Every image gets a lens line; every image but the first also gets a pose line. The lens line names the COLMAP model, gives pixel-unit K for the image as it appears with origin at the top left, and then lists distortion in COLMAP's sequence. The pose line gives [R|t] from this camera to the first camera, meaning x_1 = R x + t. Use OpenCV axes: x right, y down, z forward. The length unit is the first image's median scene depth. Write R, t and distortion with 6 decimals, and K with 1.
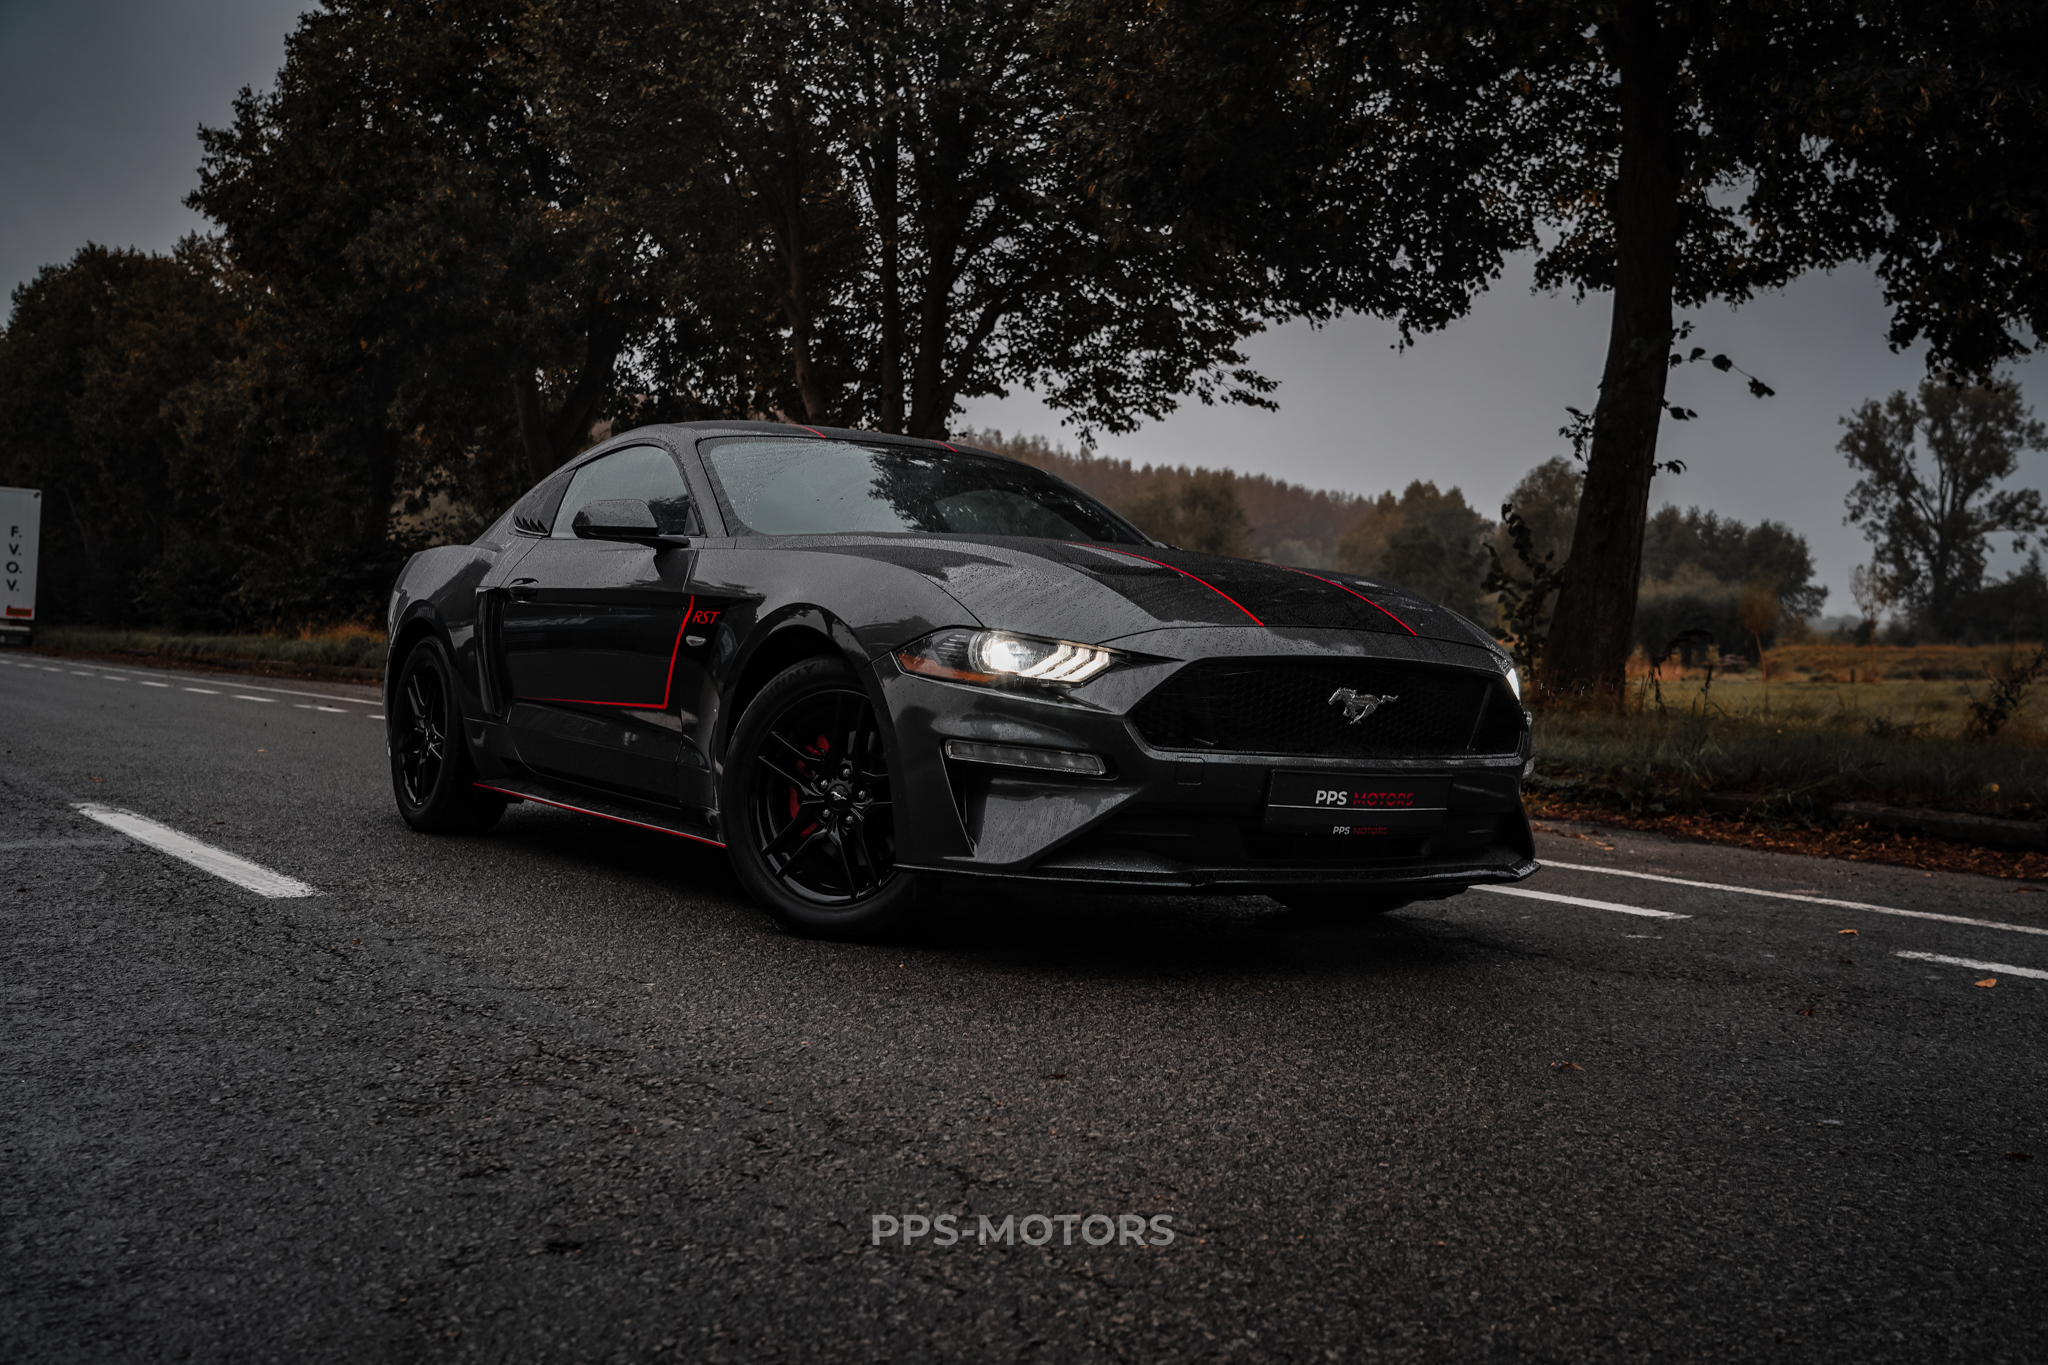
lens RADIAL K [[2046.6, 0, 1019.9], [0, 2046.6, 688.4], [0, 0, 1]] dist [0.012347, 0.000000]
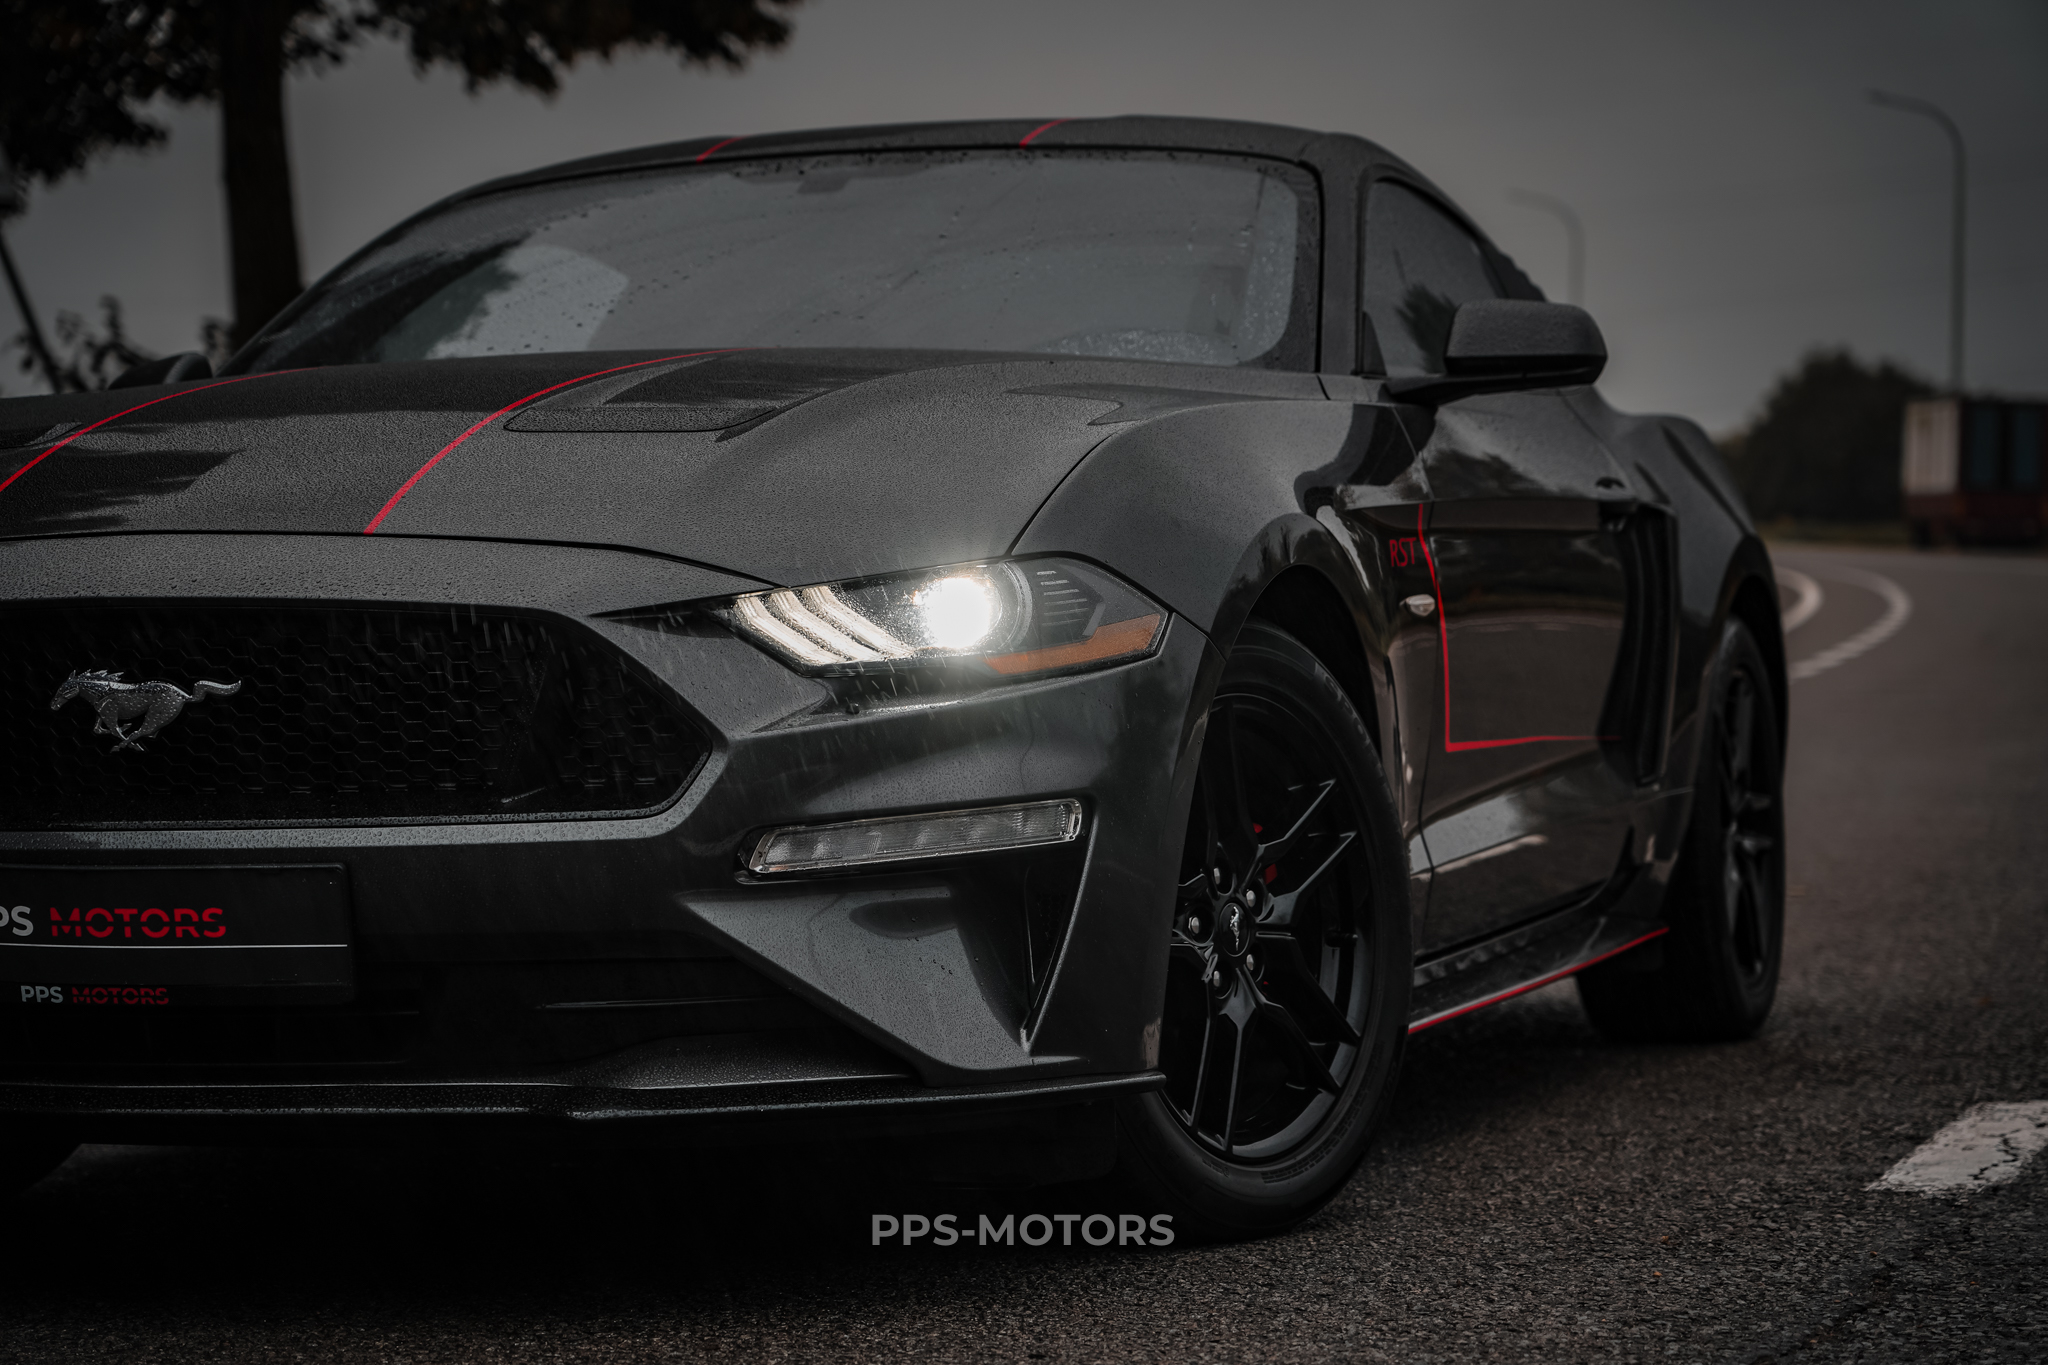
lens RADIAL K [[5071.3, 0, 1017.8], [0, 5071.3, 674.1], [0, 0, 1]] dist [-0.096322, 0.000000]
pose [[0.647867, -0.053834, -0.759849, 1.140262], [0.041176, 0.998516, -0.035636, 0.048789], [0.760640, -0.008200, 0.649122, 0.465475]]
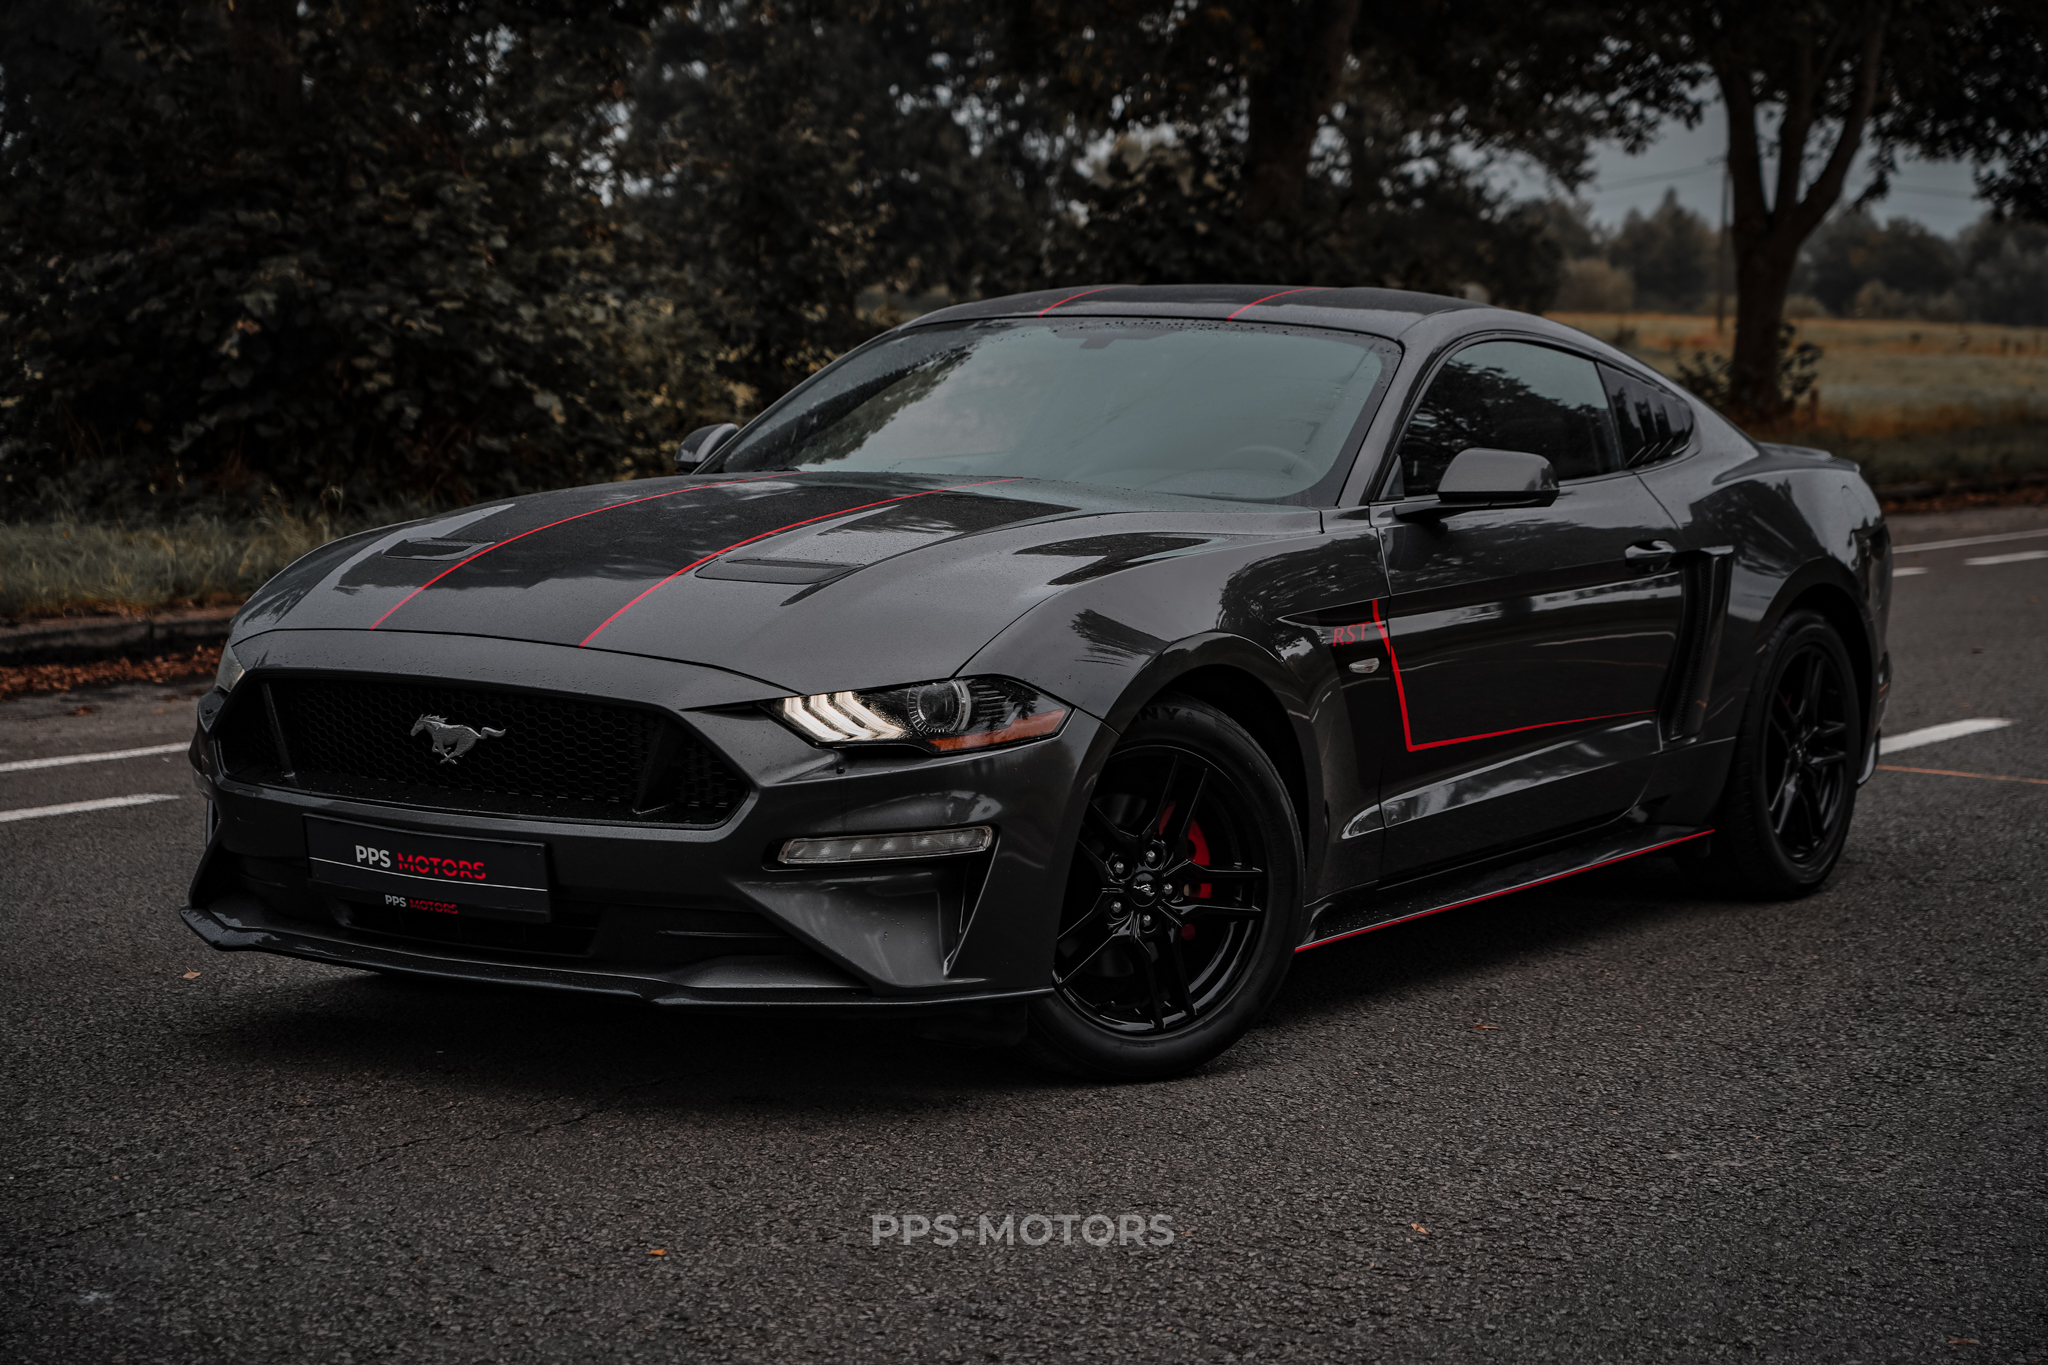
lens RADIAL K [[3852.4, 0, 1017.7], [0, 3852.4, 672.4], [0, 0, 1]] dist [0.022499, 0.000000]
pose [[0.423654, 0.044347, -0.904738, 1.580427], [-0.006497, 0.998924, 0.045921, -0.084863], [0.905801, -0.013577, 0.423486, 0.614249]]
